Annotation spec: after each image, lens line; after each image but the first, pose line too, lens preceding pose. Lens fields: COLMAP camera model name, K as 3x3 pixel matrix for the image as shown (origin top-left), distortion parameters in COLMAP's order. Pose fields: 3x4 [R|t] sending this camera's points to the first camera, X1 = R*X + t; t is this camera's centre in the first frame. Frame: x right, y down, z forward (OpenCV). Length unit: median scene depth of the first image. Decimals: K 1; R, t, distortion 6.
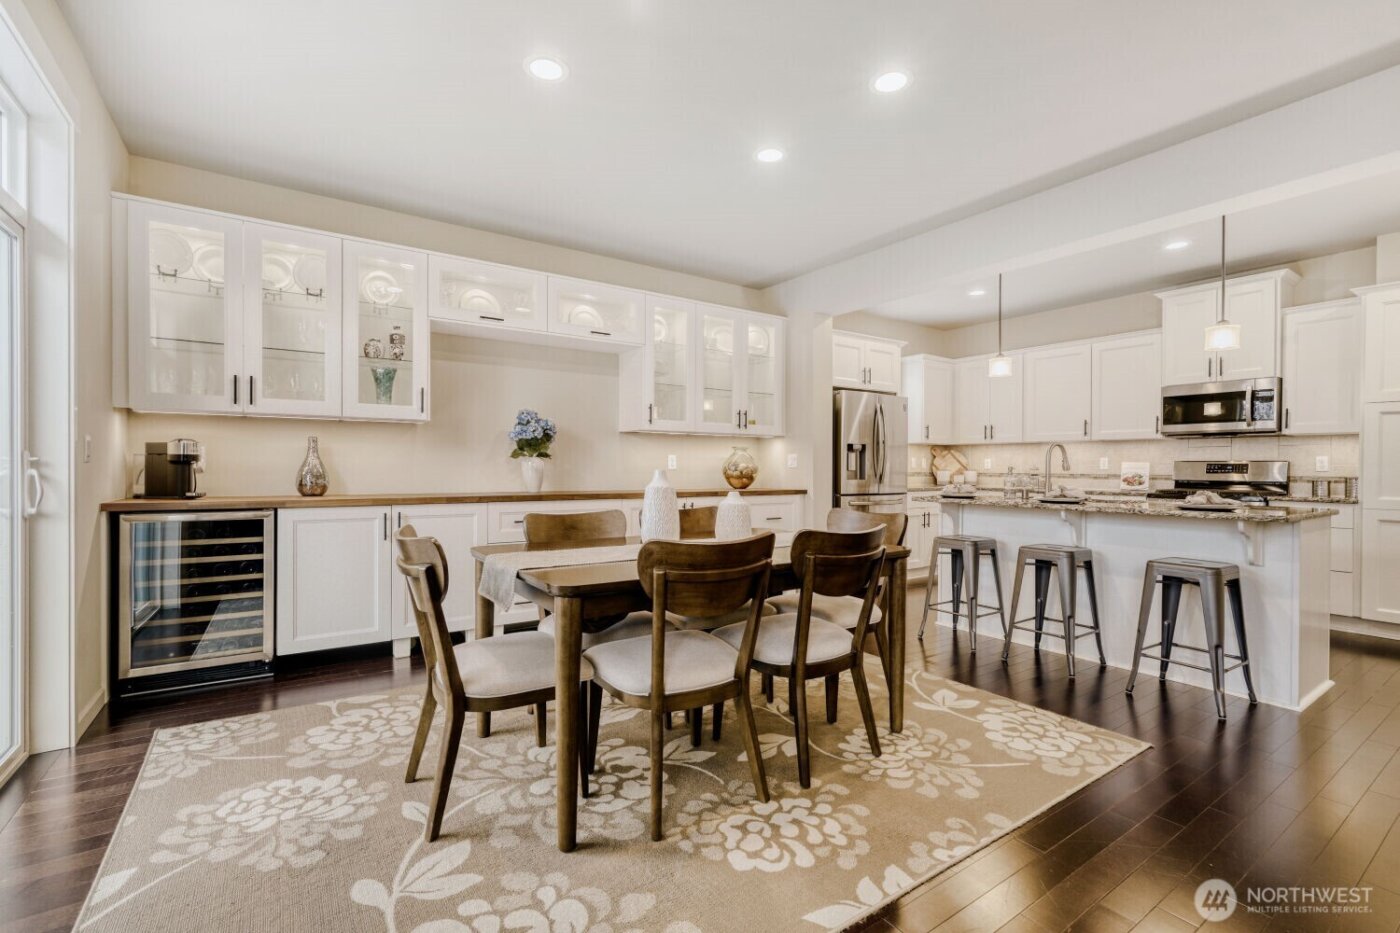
lens RADIAL K [[622.3, 0, 701.3], [0, 622.3, 469.8], [0, 0, 1]] dist [-0.009034, 0.002543]
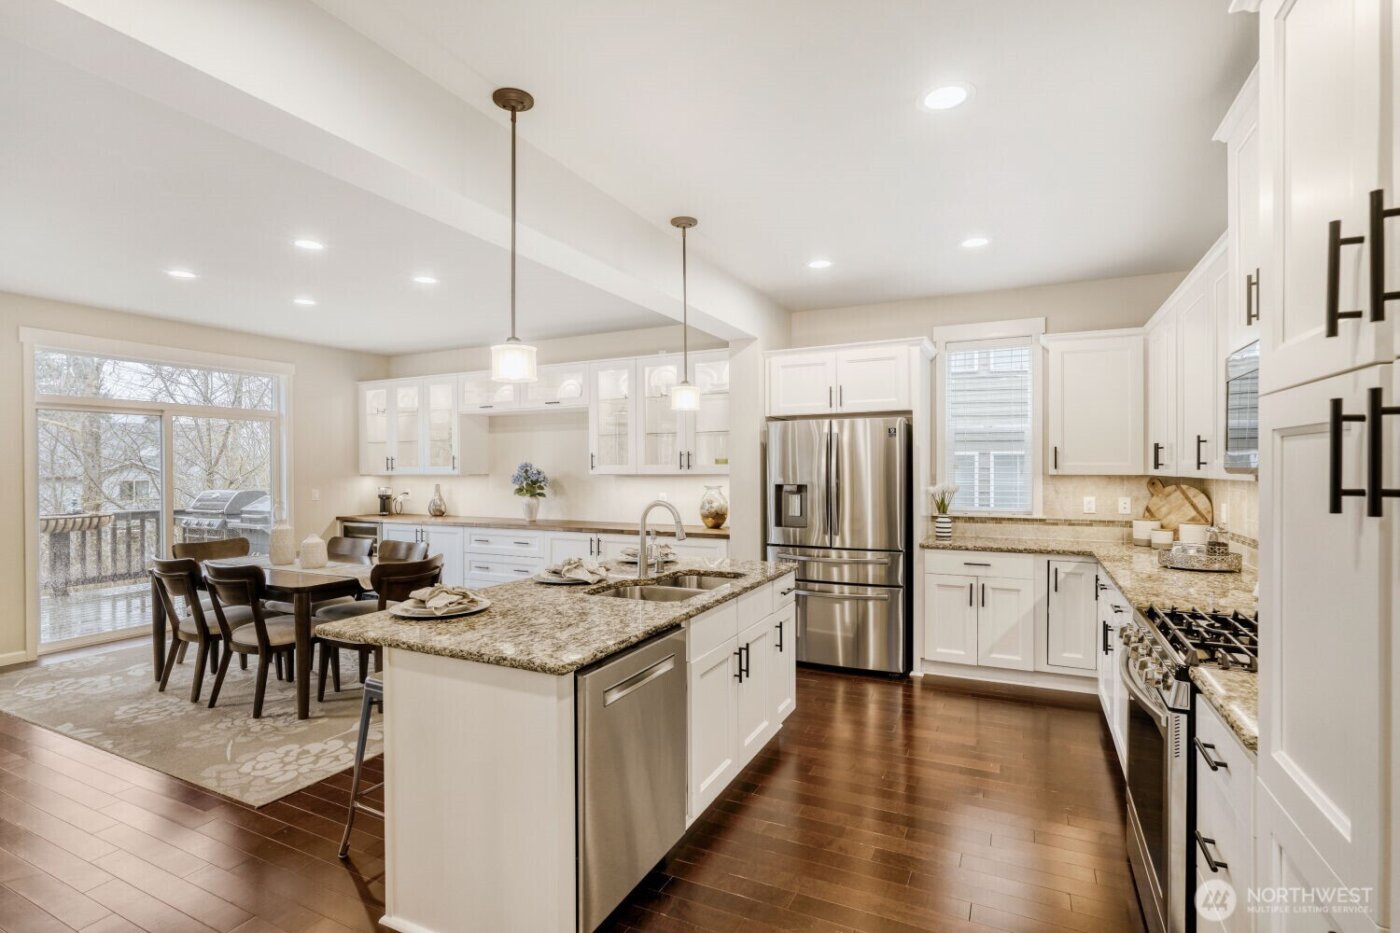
lens RADIAL K [[622.3, 0, 743.7], [0, 622.3, 470.0], [0, 0, 1]] dist [-0.009034, 0.002543]
pose [[0.533767, 0.000471, -0.845631, 1.179519], [-0.004107, 0.999989, -0.002035, -0.077258], [0.845621, 0.004559, 0.533764, 0.646461]]
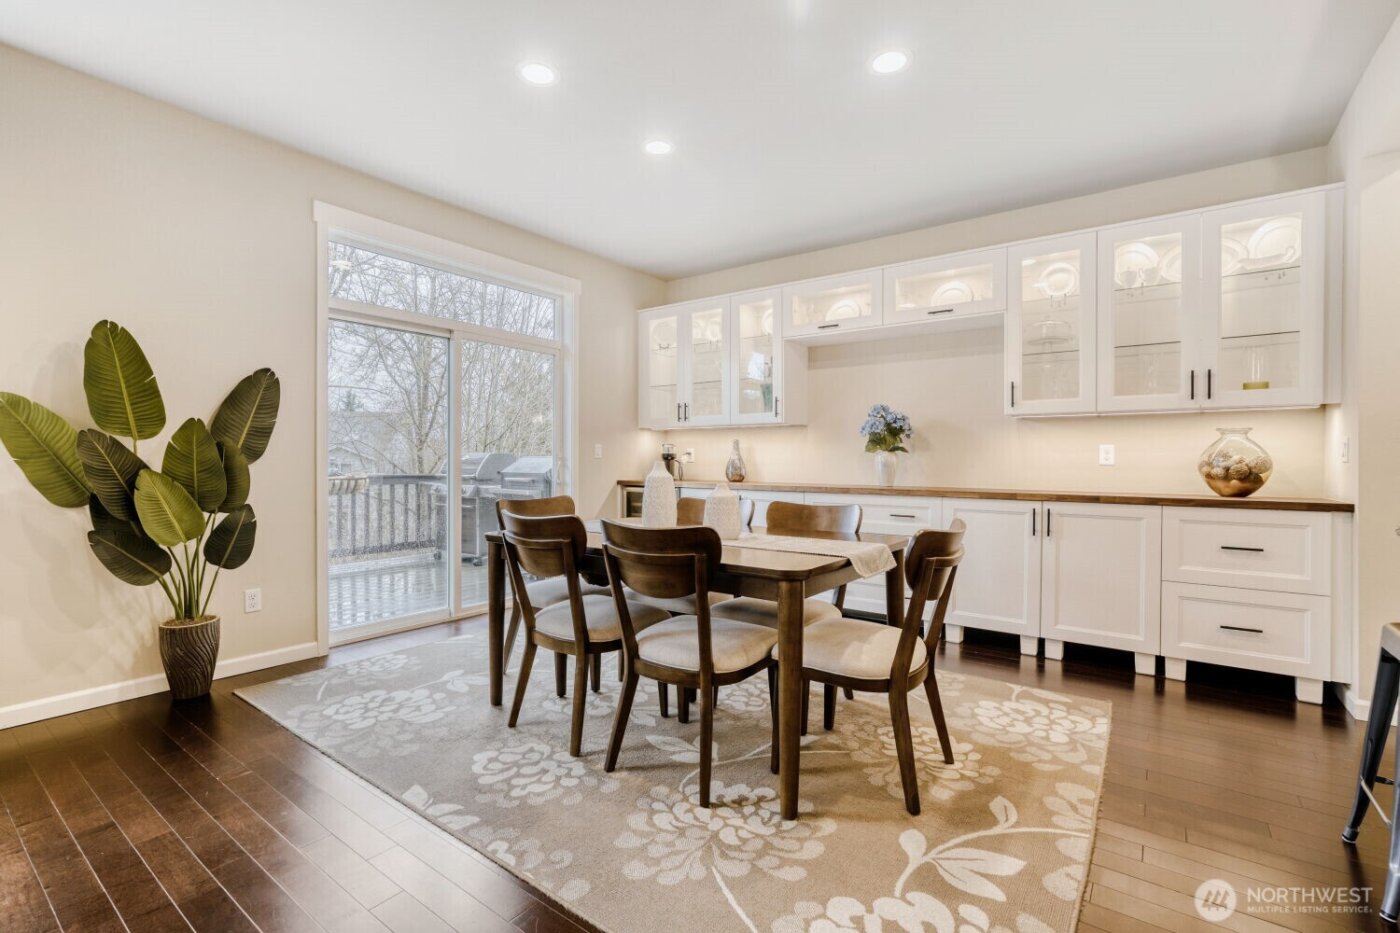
lens RADIAL K [[622.3, 0, 708.1], [0, 622.3, 460.7], [0, 0, 1]] dist [-0.009034, 0.002543]
pose [[0.337269, -0.003833, -0.941400, 0.574299], [-0.005251, 0.999968, -0.005953, 0.002516], [0.941394, 0.006951, 0.337239, 0.389173]]
